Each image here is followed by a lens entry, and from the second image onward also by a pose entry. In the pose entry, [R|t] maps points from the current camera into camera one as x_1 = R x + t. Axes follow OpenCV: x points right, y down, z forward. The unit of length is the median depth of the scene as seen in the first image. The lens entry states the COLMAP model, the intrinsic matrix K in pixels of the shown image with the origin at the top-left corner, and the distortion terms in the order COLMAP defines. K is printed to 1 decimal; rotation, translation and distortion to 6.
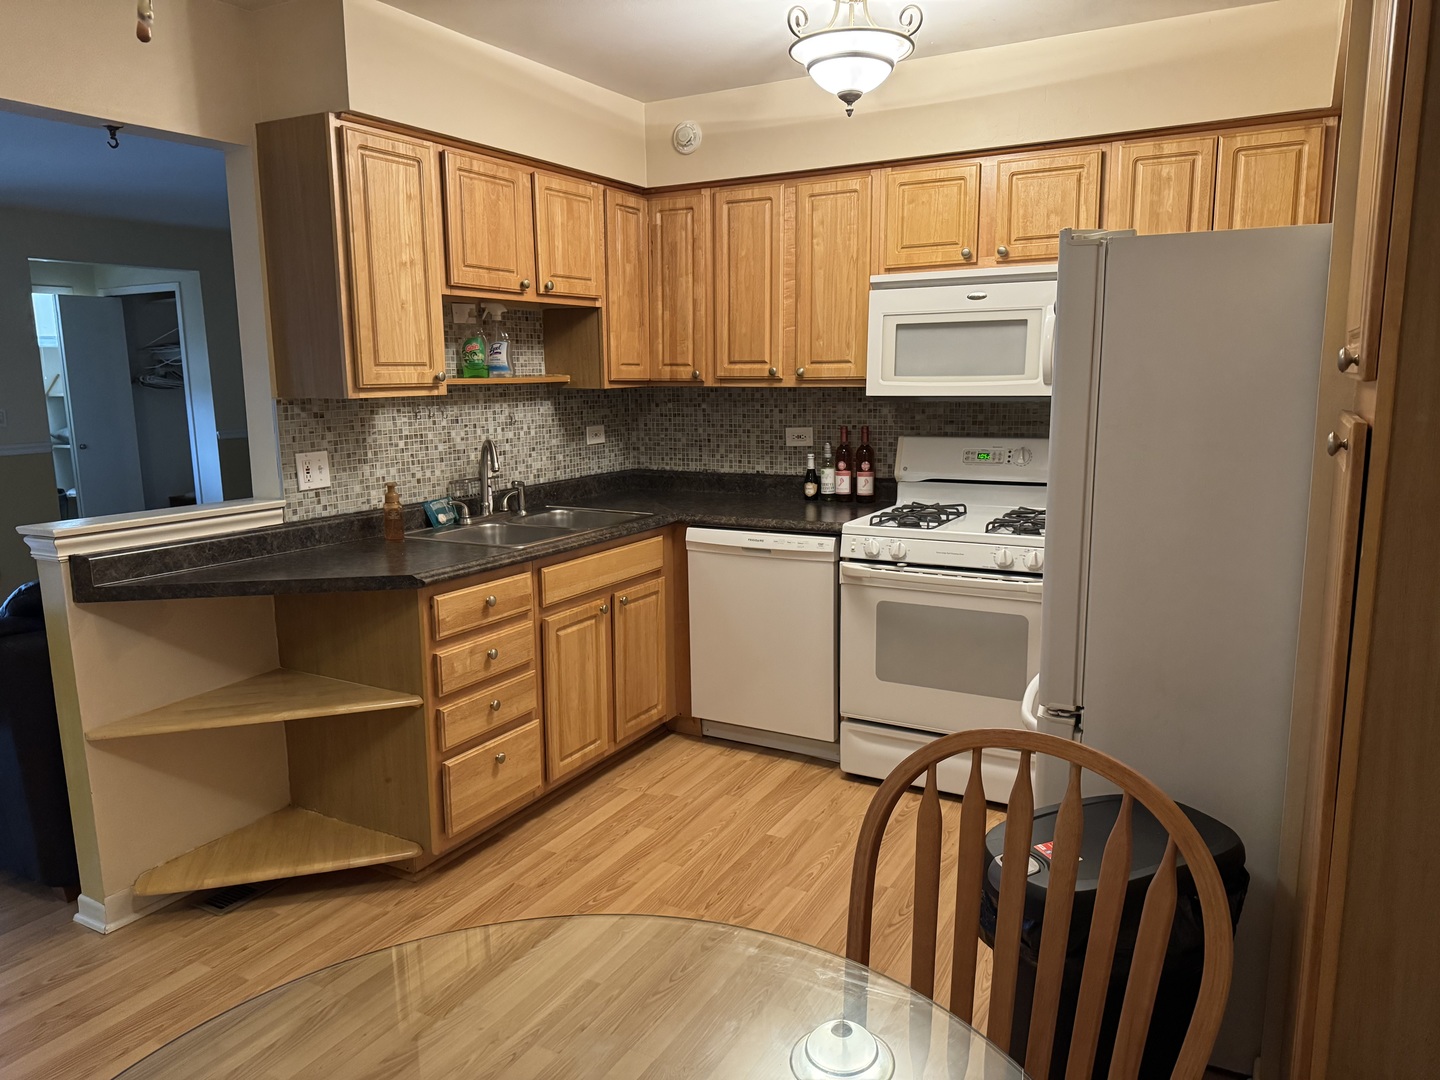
lens RADIAL K [[1015.2, 0, 733.6], [0, 1015.2, 548.9], [0, 0, 1]] dist [0.065002, -0.083746]
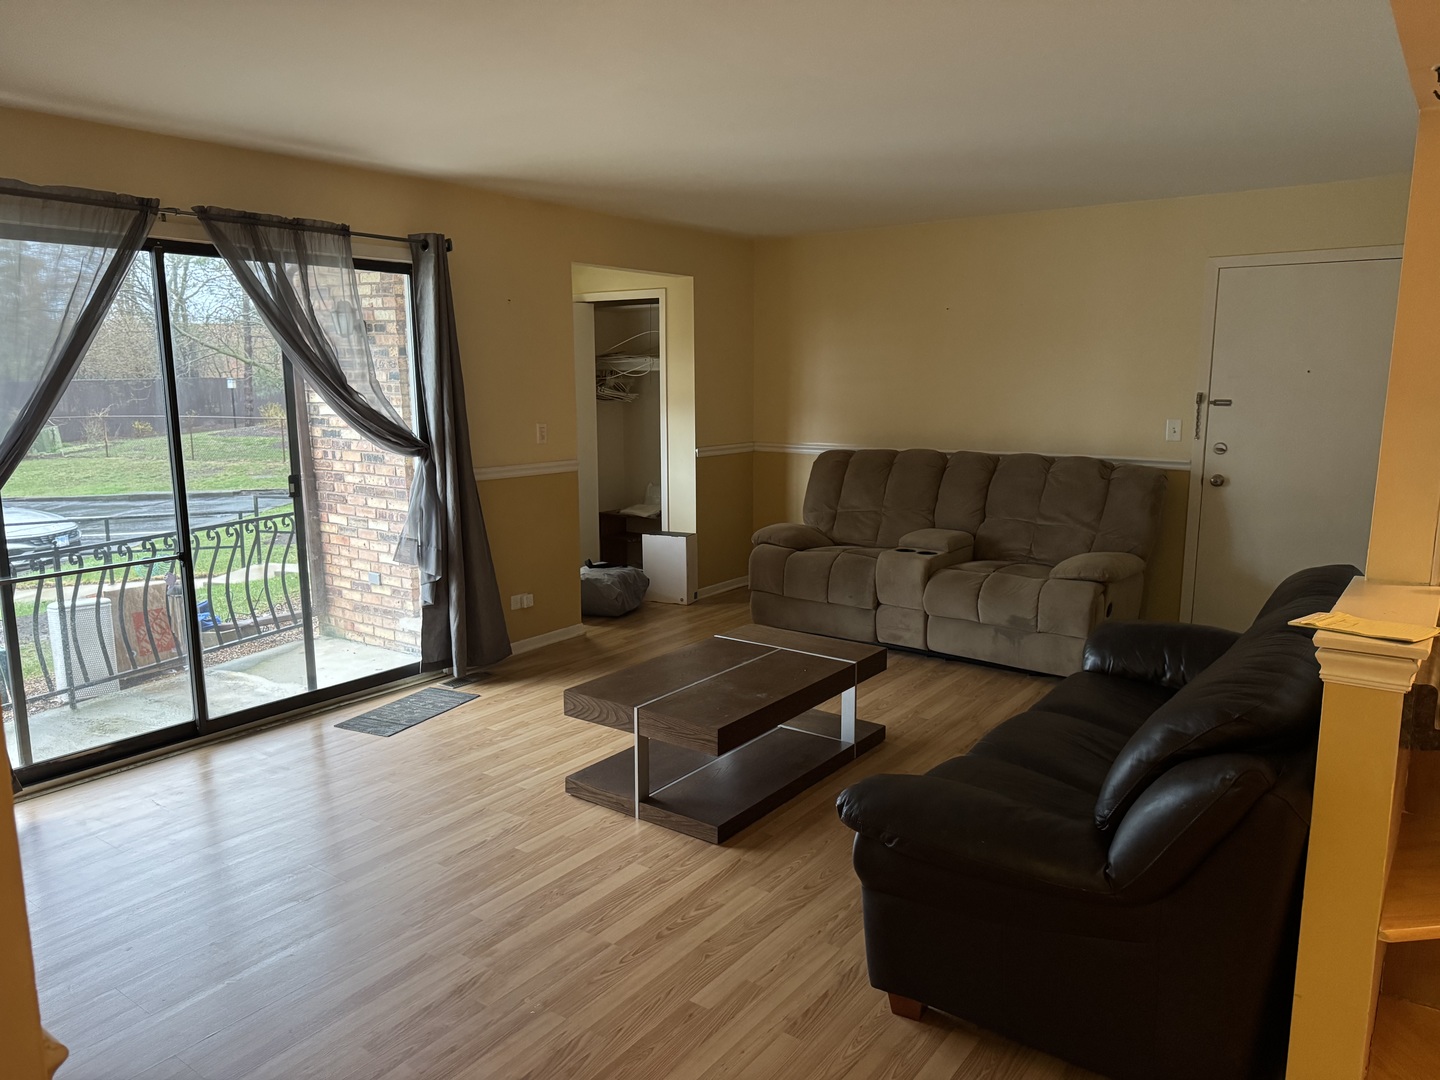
lens RADIAL K [[1015.2, 0, 723.3], [0, 1015.2, 537.6], [0, 0, 1]] dist [0.065002, -0.083746]
pose [[0.990185, 0.031935, -0.136065, -0.700207], [-0.033773, 0.999366, -0.011225, -0.046619], [0.135621, 0.015710, 0.990636, 0.181290]]
